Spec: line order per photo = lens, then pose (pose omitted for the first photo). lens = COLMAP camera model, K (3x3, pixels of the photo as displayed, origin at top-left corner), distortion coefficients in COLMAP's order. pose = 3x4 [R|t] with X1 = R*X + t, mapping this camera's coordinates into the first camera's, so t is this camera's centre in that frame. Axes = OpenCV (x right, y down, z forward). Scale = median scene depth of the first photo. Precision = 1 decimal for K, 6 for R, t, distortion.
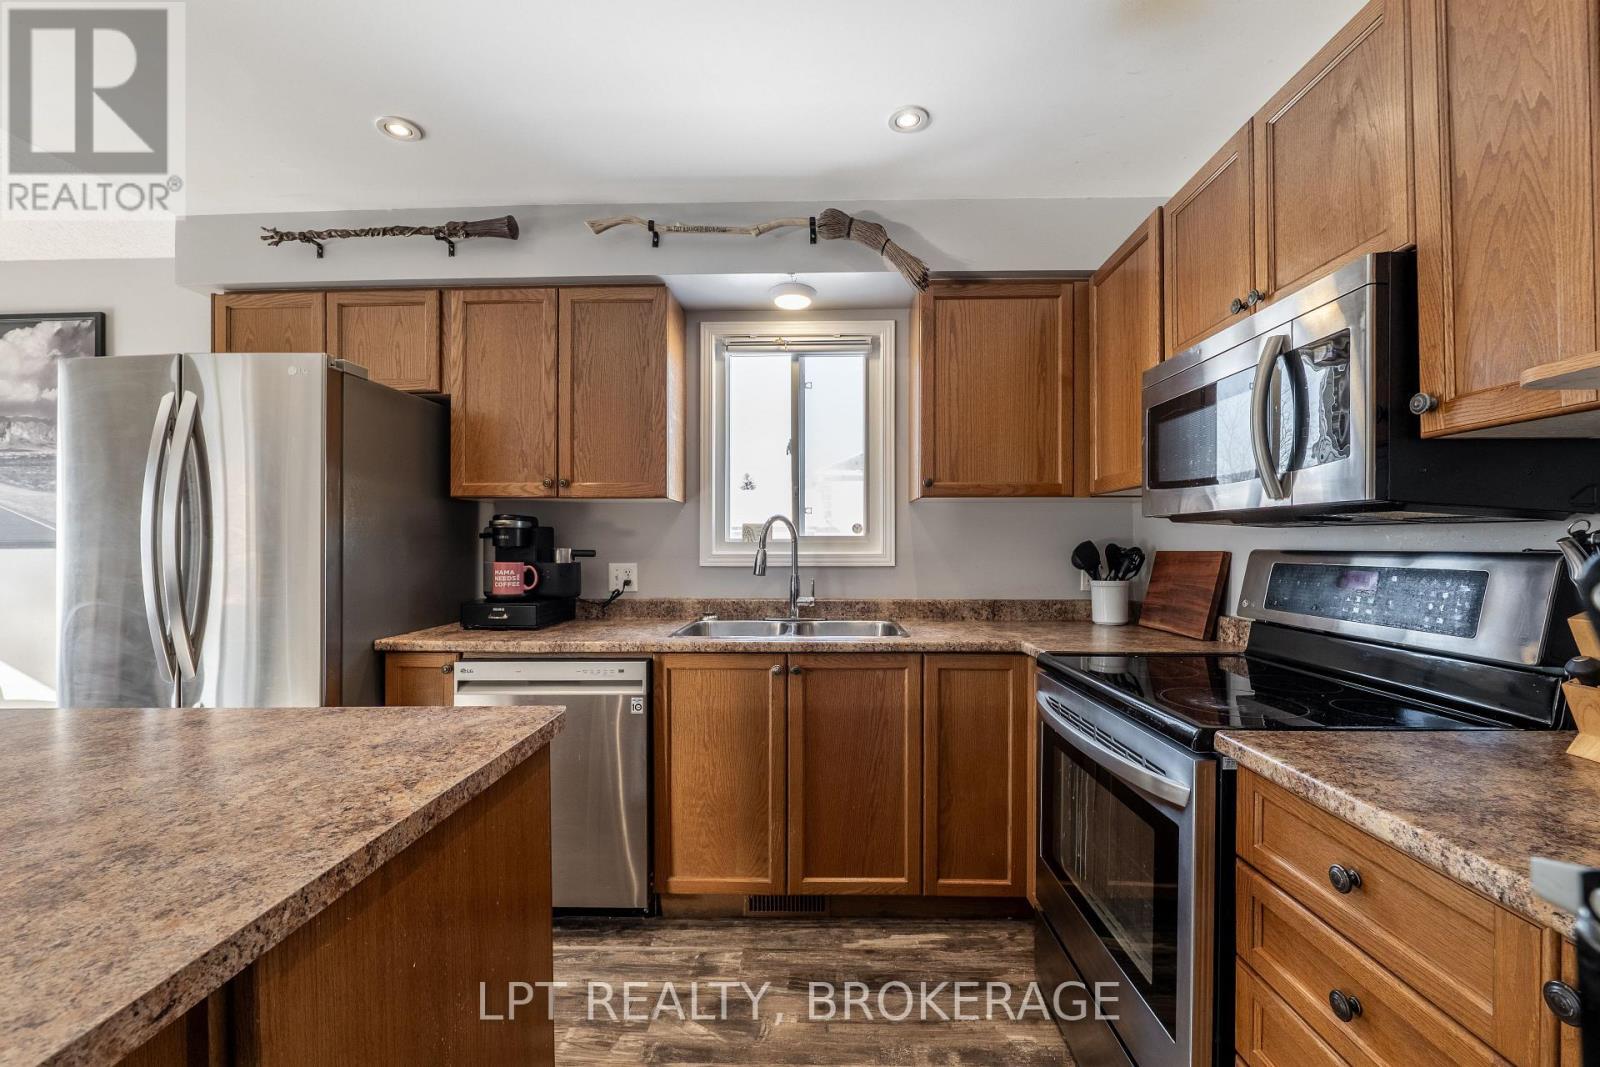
lens RADIAL K [[655.3, 0, 803.6], [0, 655.3, 537.1], [0, 0, 1]] dist [-0.004254, -0.001982]
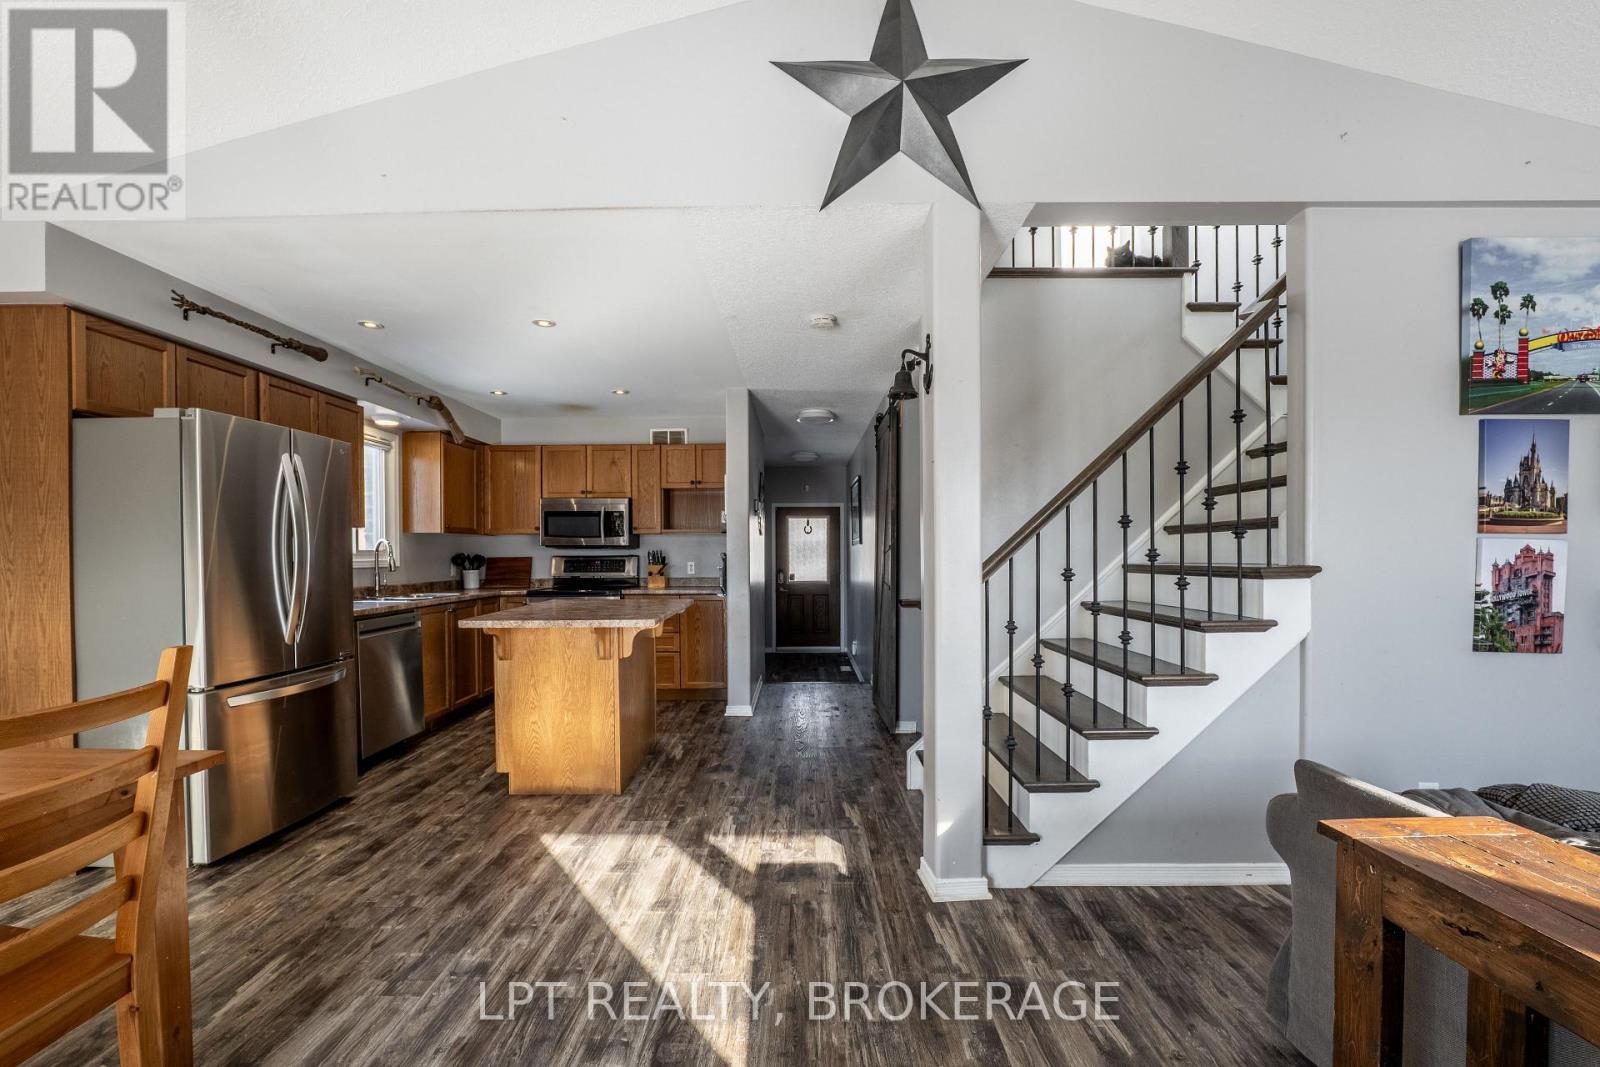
lens RADIAL K [[655.3, 0, 782.3], [0, 655.3, 560.2], [0, 0, 1]] dist [-0.004254, -0.001982]
pose [[-0.003549, -0.012265, 0.999918, -1.982168], [-0.004705, 0.999914, 0.012248, -0.003408], [-0.999983, -0.004661, -0.003606, -0.101135]]
